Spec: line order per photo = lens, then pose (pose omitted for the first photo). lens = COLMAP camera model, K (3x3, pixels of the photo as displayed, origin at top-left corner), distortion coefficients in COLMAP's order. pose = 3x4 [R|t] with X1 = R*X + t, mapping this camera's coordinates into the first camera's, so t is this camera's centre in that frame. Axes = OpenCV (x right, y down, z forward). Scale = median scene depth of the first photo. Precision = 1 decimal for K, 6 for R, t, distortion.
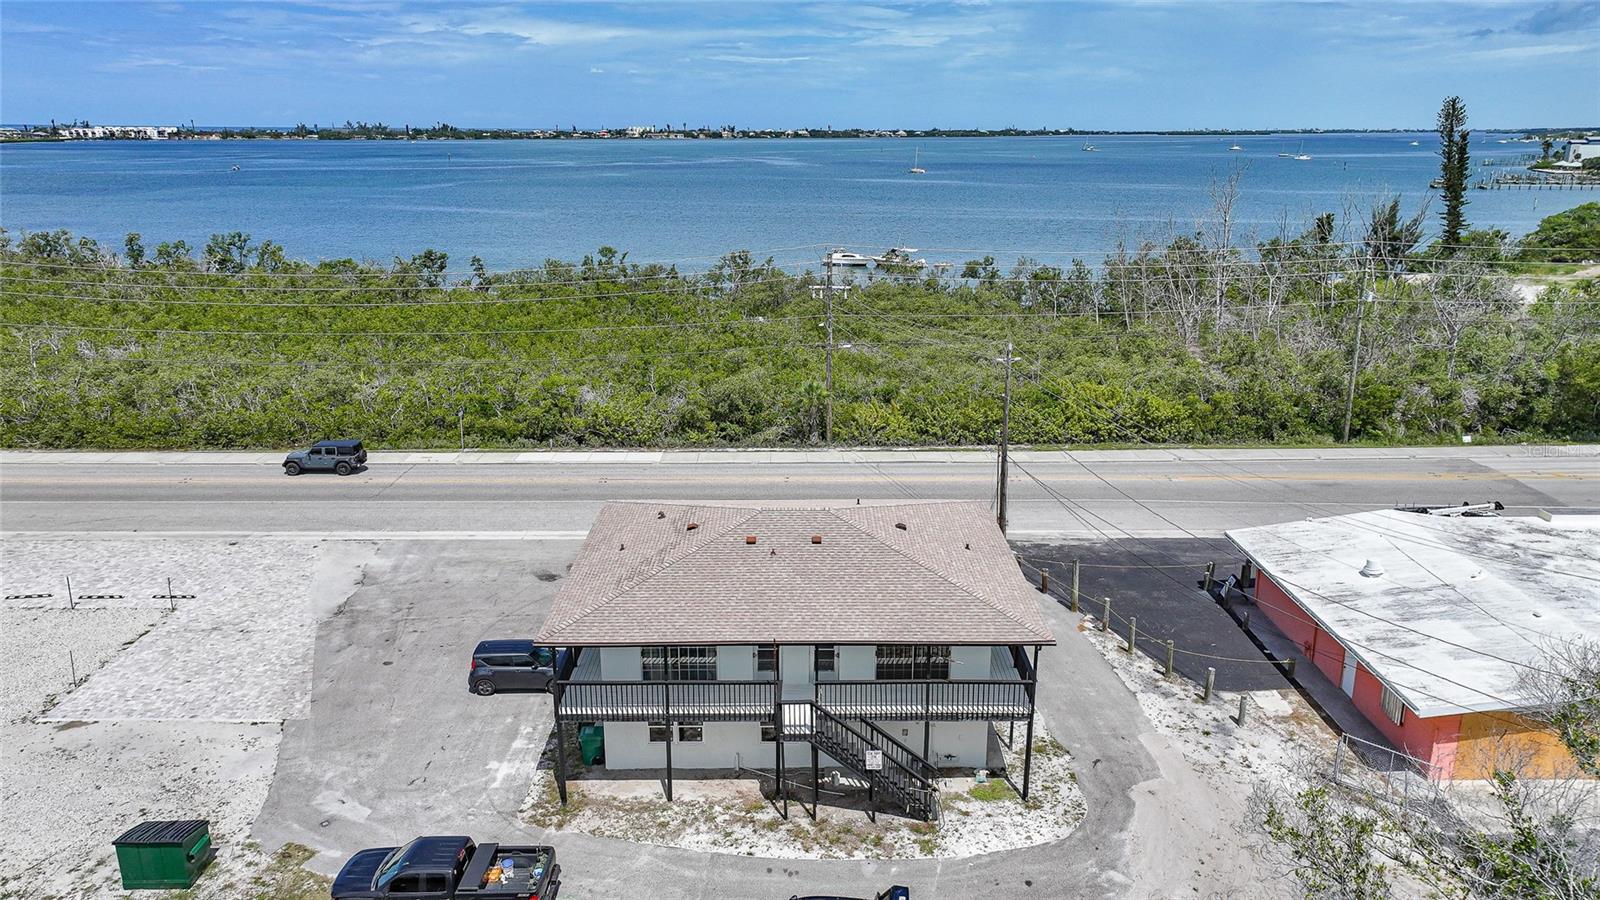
lens RADIAL K [[1122.6, 0, 808.5], [0, 1122.6, 443.6], [0, 0, 1]] dist [0.001410, 0.016482]
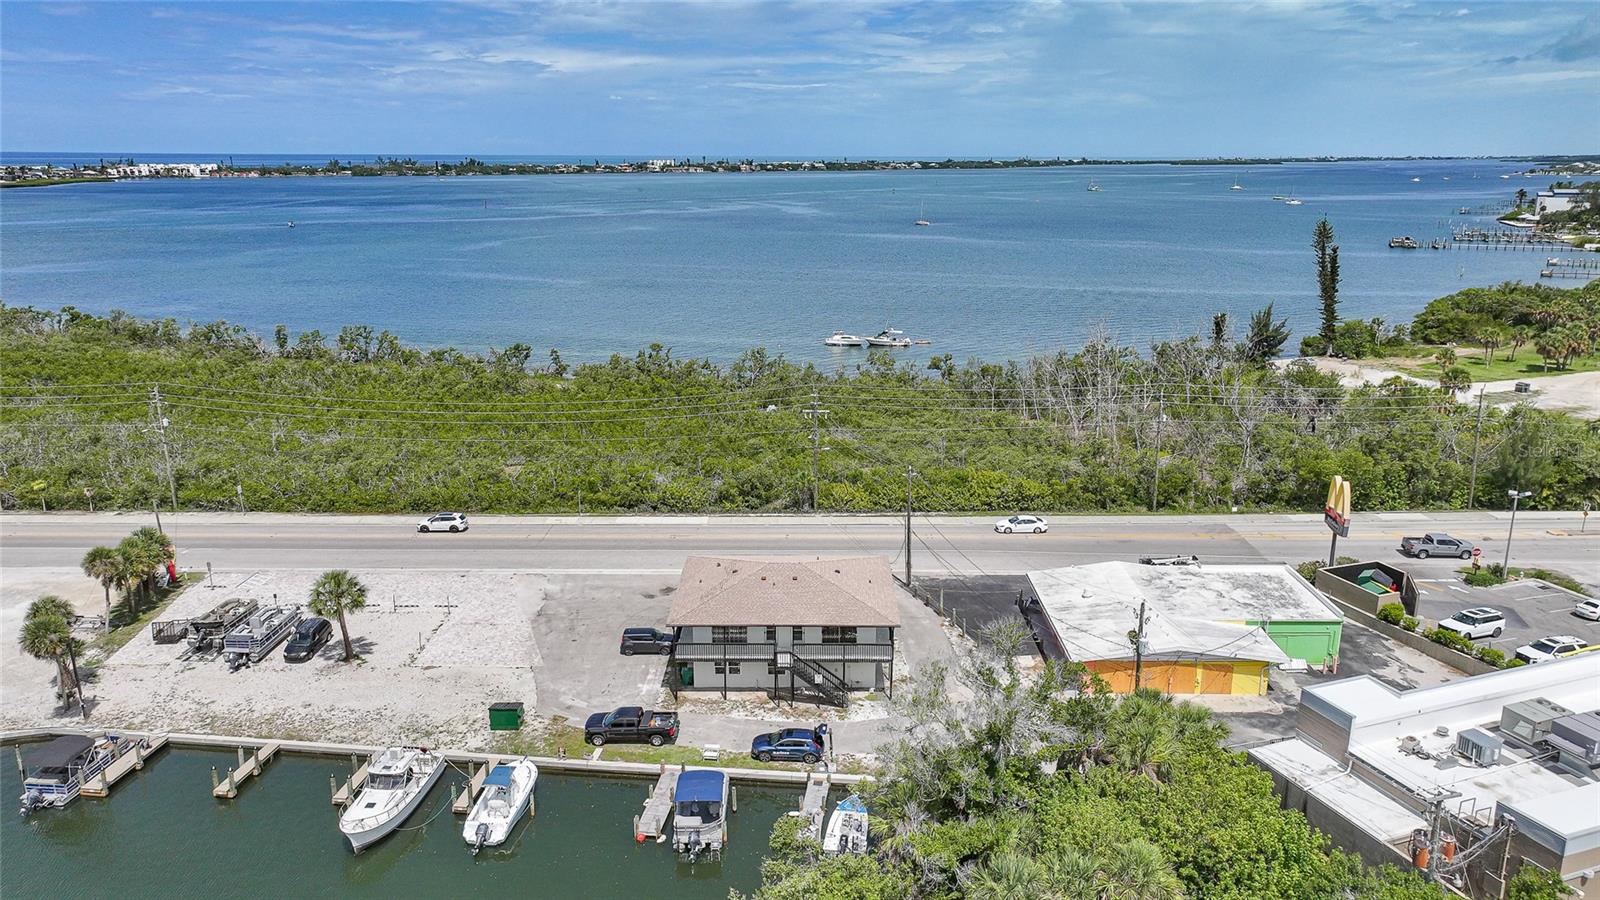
lens RADIAL K [[1122.6, 0, 809.1], [0, 1122.6, 452.7], [0, 0, 1]] dist [0.001410, 0.016482]
pose [[0.999895, 0.003181, -0.014150, 0.030709], [-0.003364, 0.999911, -0.012932, -0.059949], [0.014107, 0.012978, 0.999816, -0.539203]]
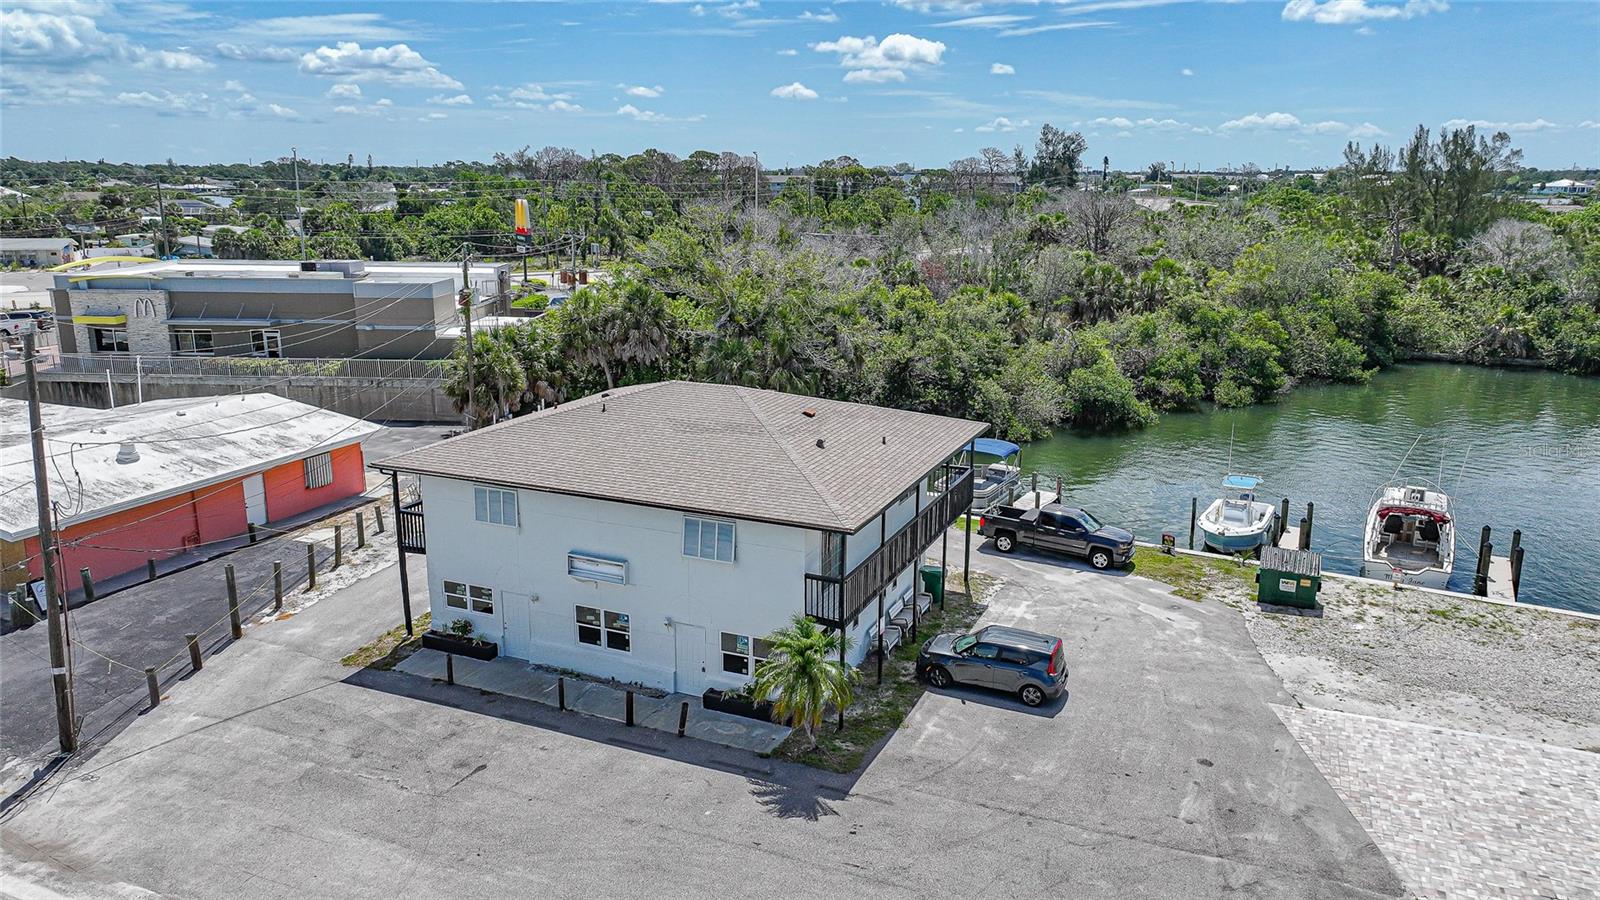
lens RADIAL K [[1122.6, 0, 808.0], [0, 1122.6, 453.4], [0, 0, 1]] dist [0.001410, 0.016482]
pose [[-0.912936, -0.105809, 0.394147, -0.236783], [0.104234, 0.873316, 0.475873, -0.165853], [-0.394567, 0.475525, -0.786252, 0.887052]]
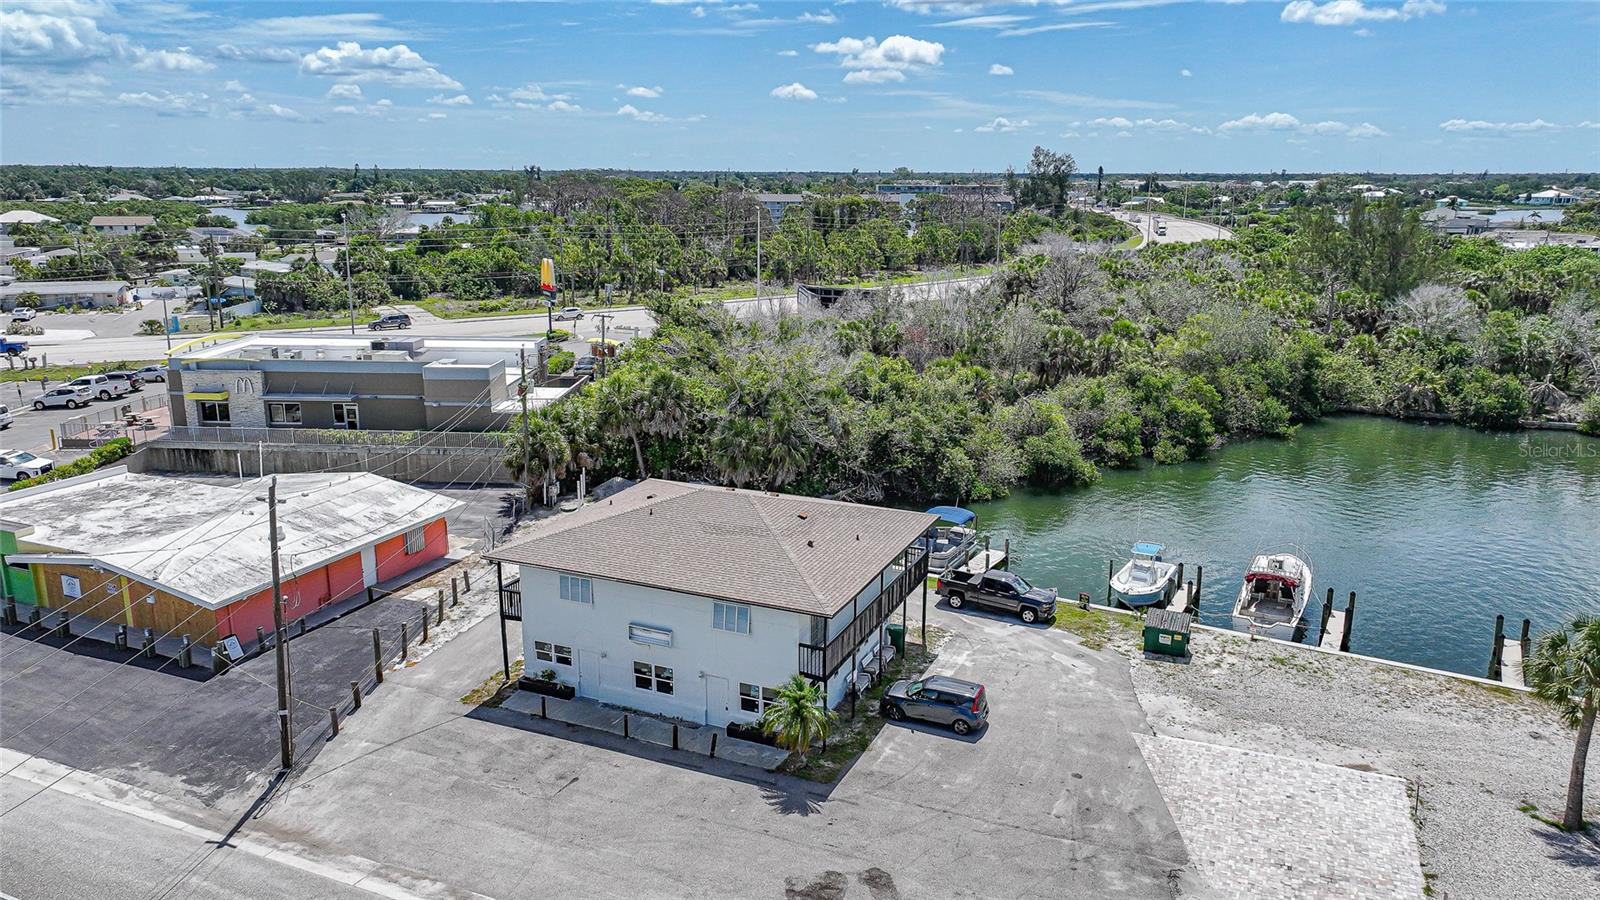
lens RADIAL K [[1122.6, 0, 807.8], [0, 1122.6, 453.4], [0, 0, 1]] dist [0.001410, 0.016482]
pose [[-0.913010, -0.105948, 0.393939, -0.298668], [0.104003, 0.873320, 0.475915, -0.288332], [-0.394457, 0.475486, -0.786331, 0.989949]]
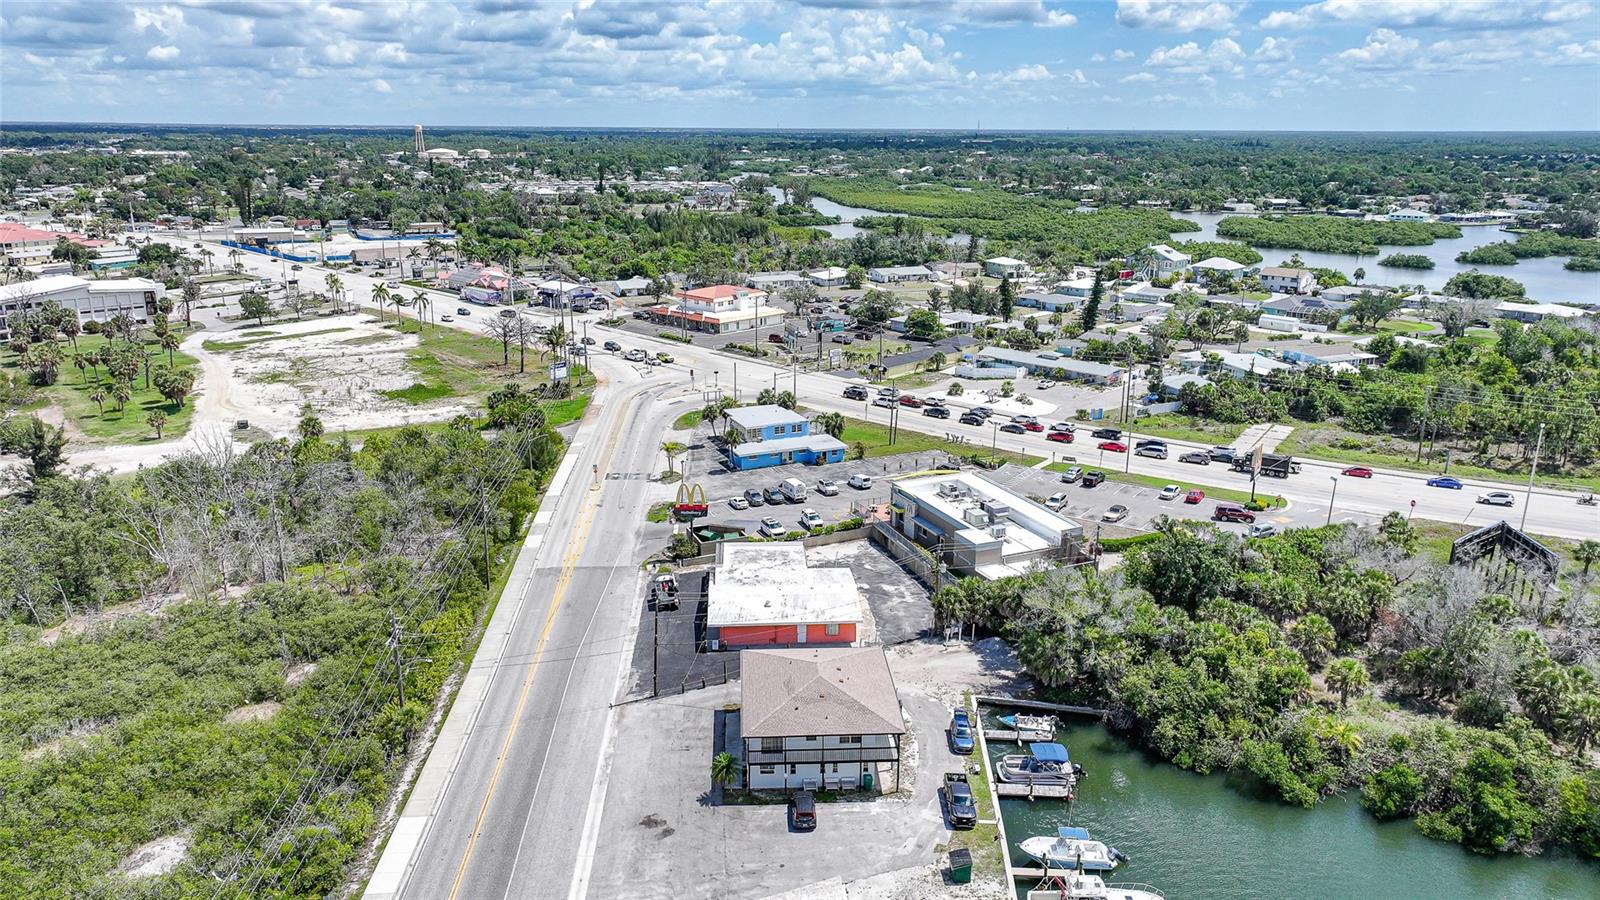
lens RADIAL K [[1122.6, 0, 809.1], [0, 1122.6, 446.1], [0, 0, 1]] dist [0.001410, 0.016482]
pose [[-0.051404, -0.274939, 0.960087, -1.166308], [0.263724, 0.923495, 0.278580, -0.564235], [-0.963227, 0.267518, 0.025037, 0.427474]]
